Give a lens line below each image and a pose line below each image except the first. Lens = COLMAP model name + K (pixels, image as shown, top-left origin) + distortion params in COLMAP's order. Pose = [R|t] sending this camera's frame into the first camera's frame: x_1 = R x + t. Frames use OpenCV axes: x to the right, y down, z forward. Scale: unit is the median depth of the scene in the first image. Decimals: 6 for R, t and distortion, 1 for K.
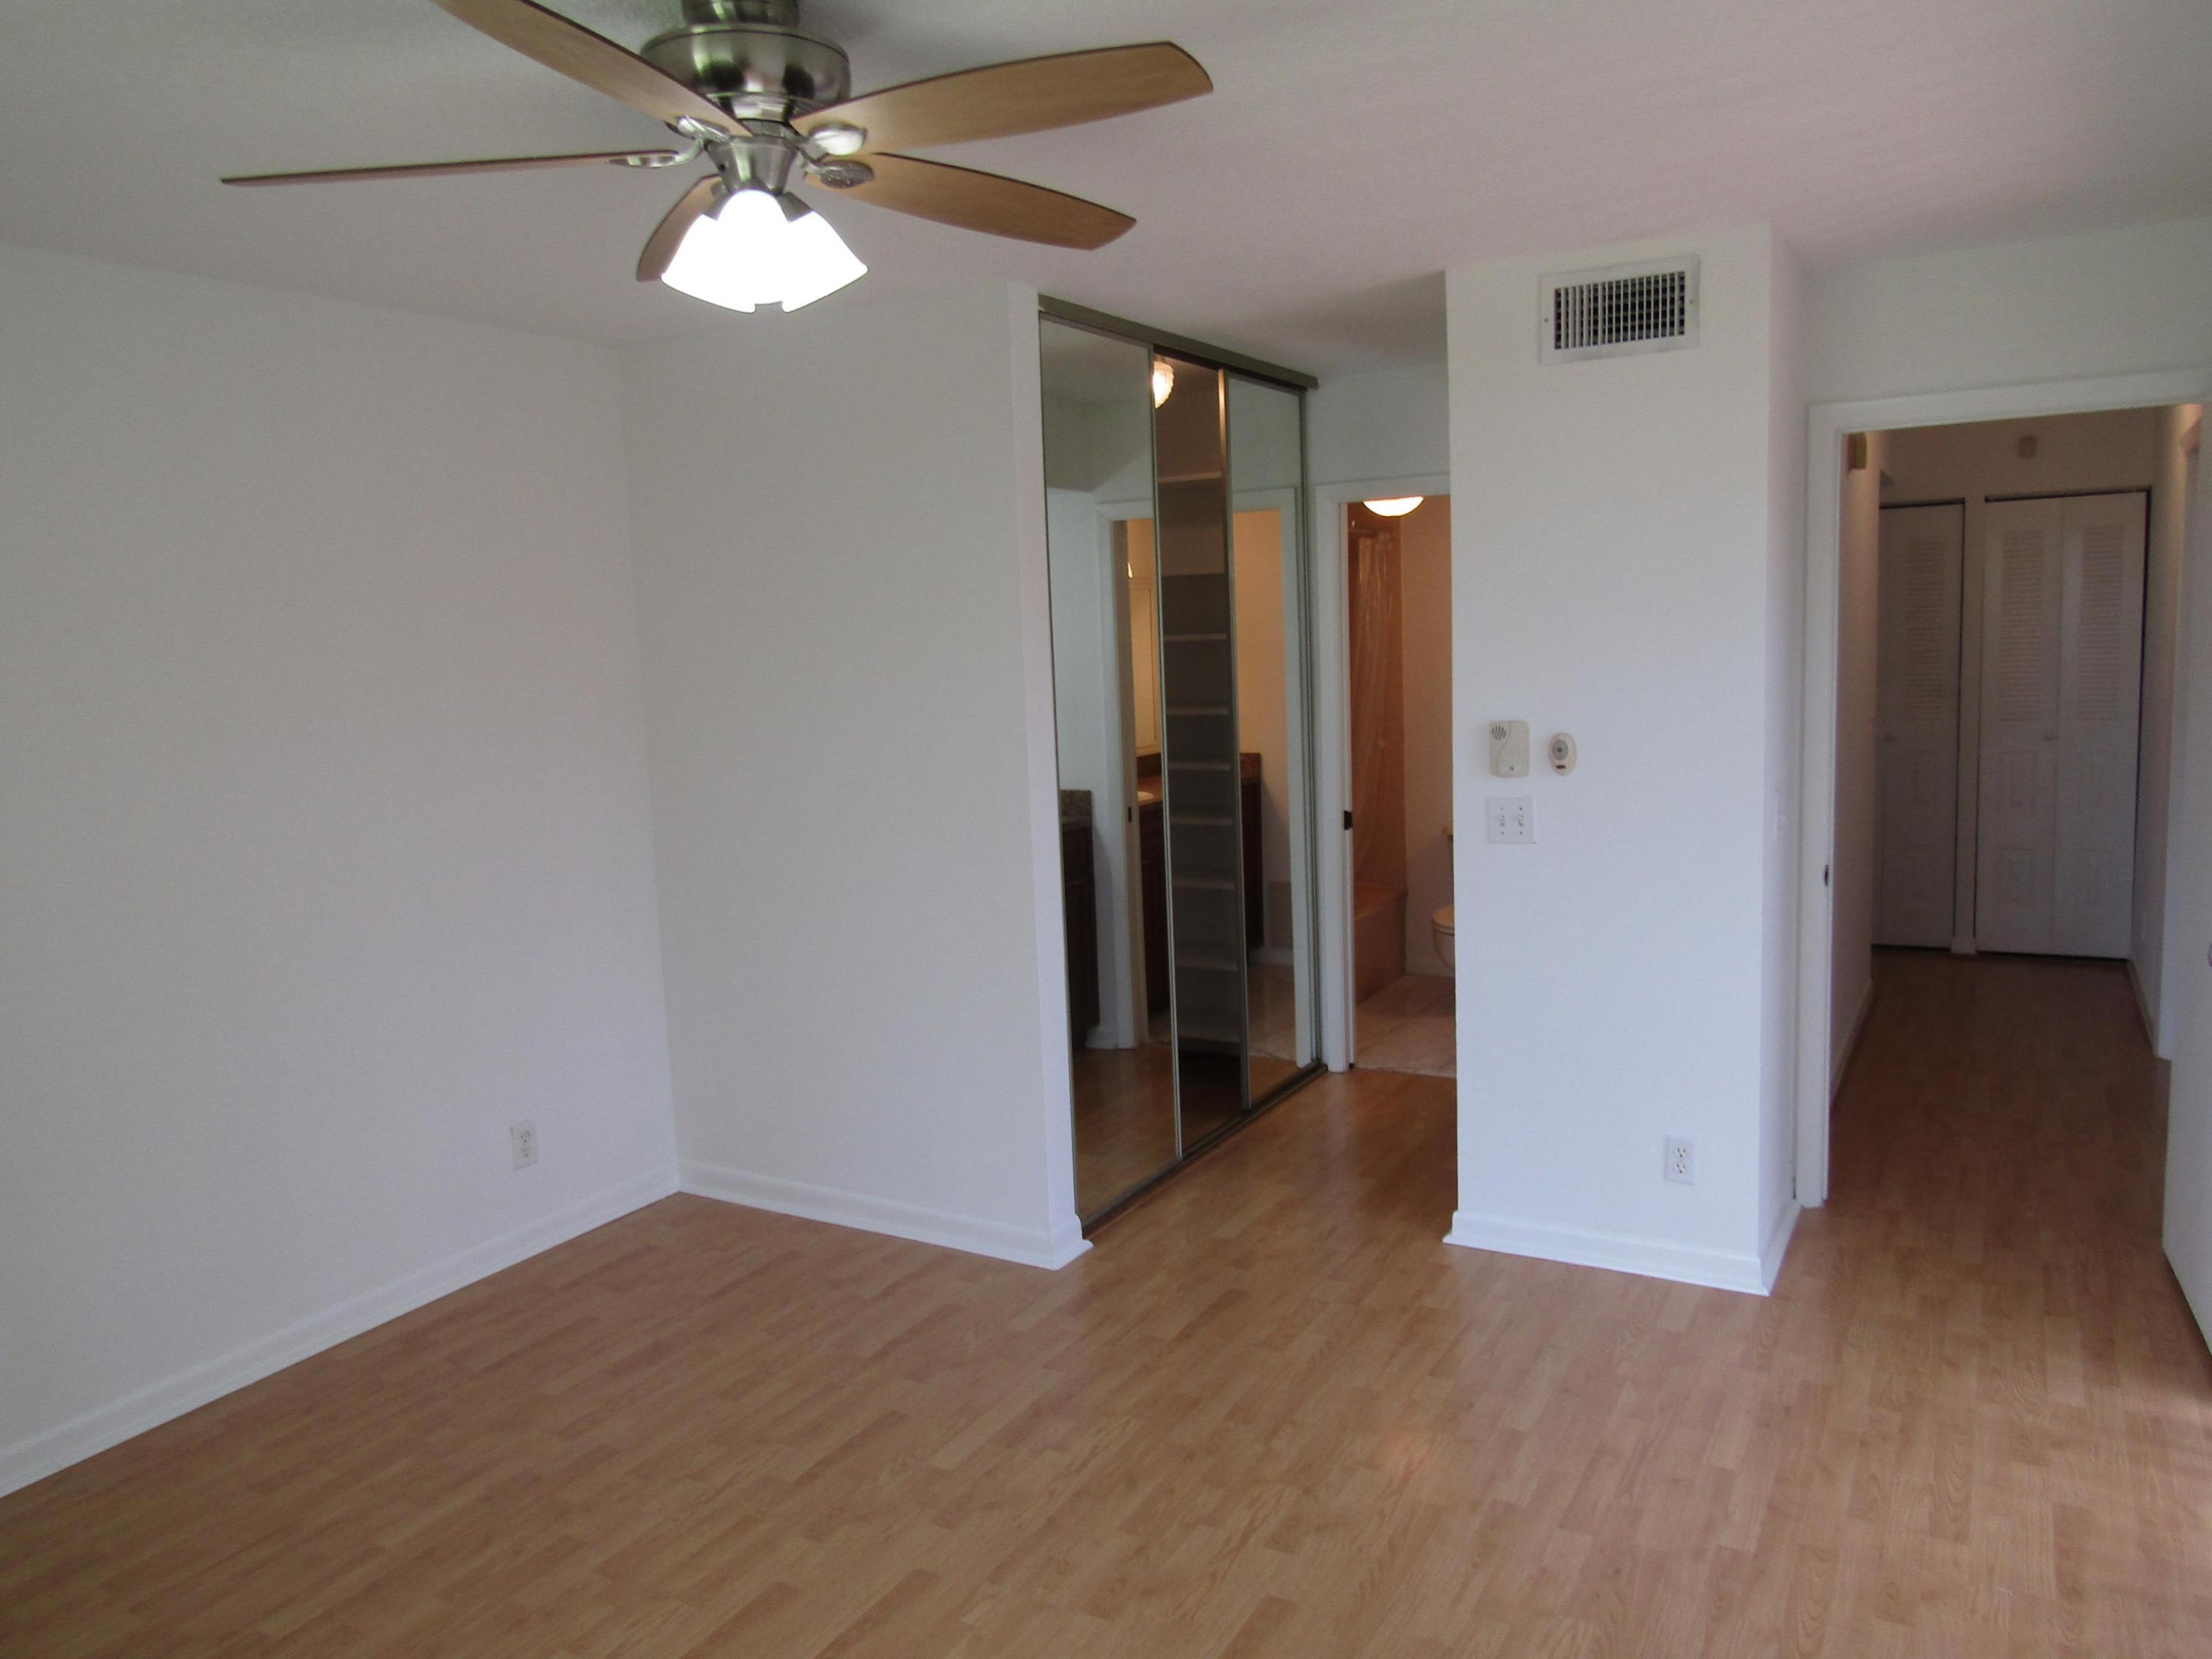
lens RADIAL K [[1577.7, 0, 1106.0], [0, 1577.7, 829.5], [0, 0, 1]] dist [0.000644, 0.001638]
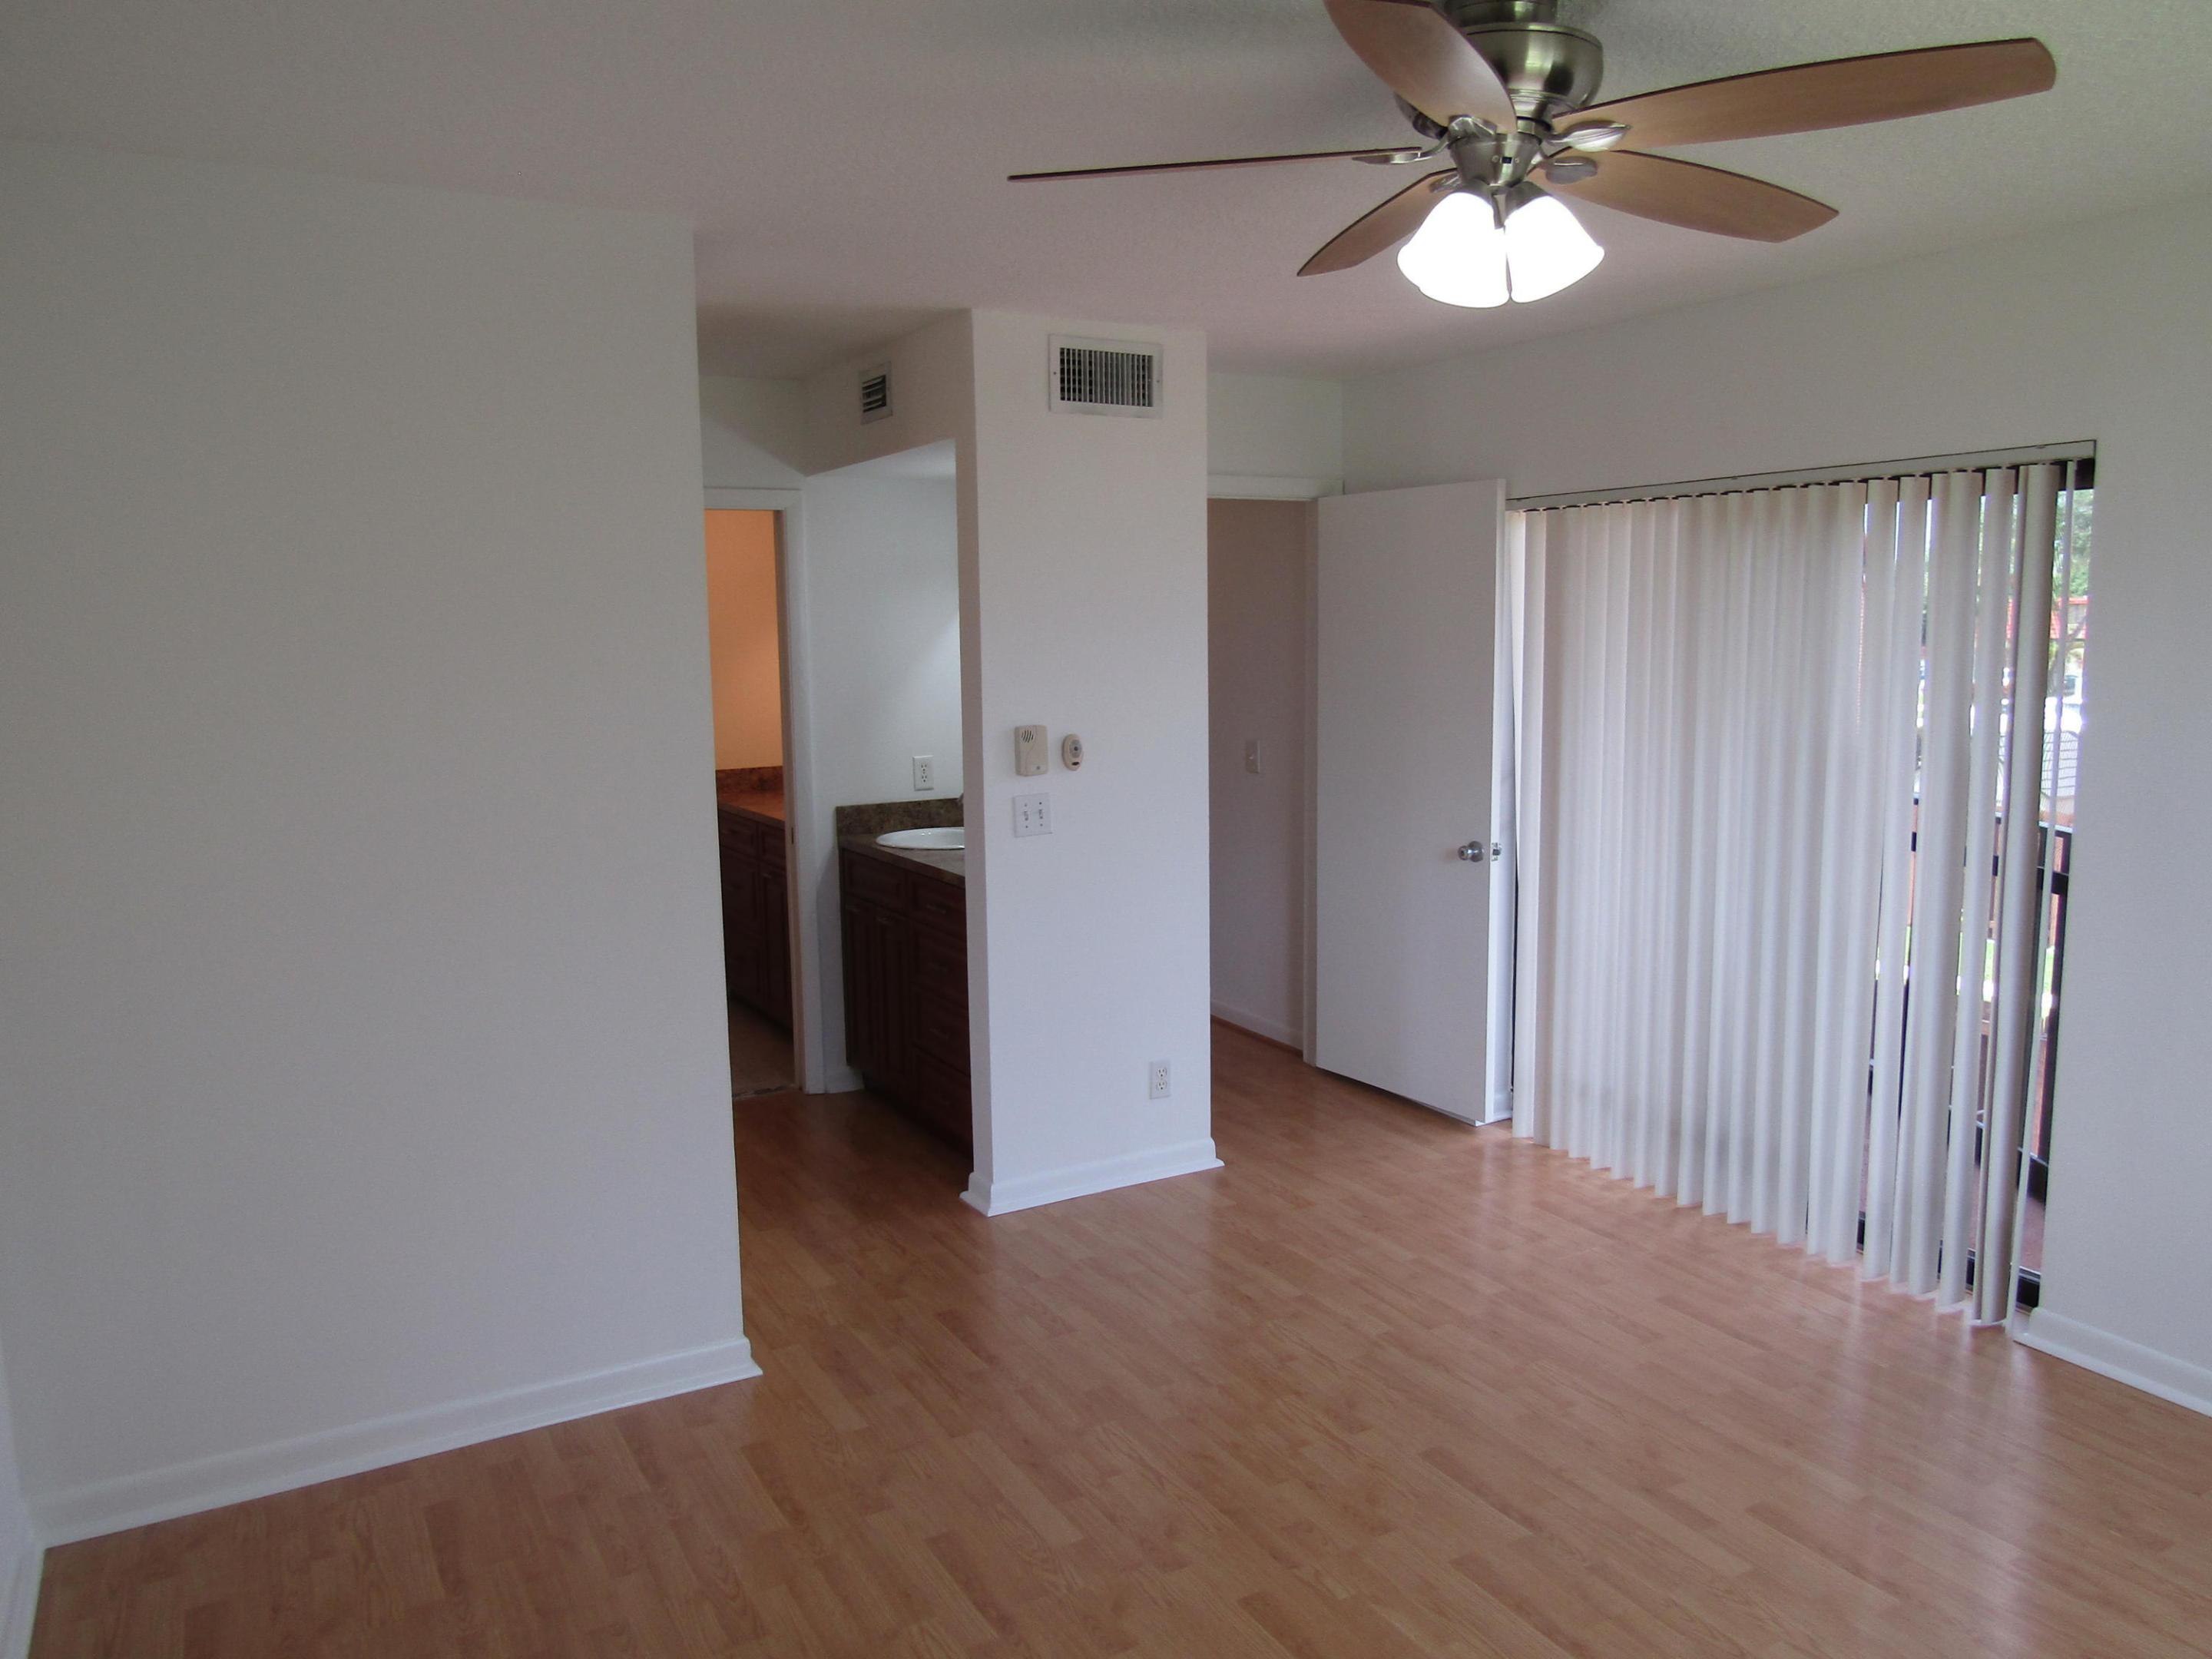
lens RADIAL K [[1583.4, 0, 1106.0], [0, 1583.4, 829.5], [0, 0, 1]] dist [0.002321, -0.008845]
pose [[0.498548, -0.078902, 0.863264, -0.718526], [0.101793, 0.994288, 0.032091, -0.027397], [-0.860865, 0.071875, 0.503732, 0.414824]]
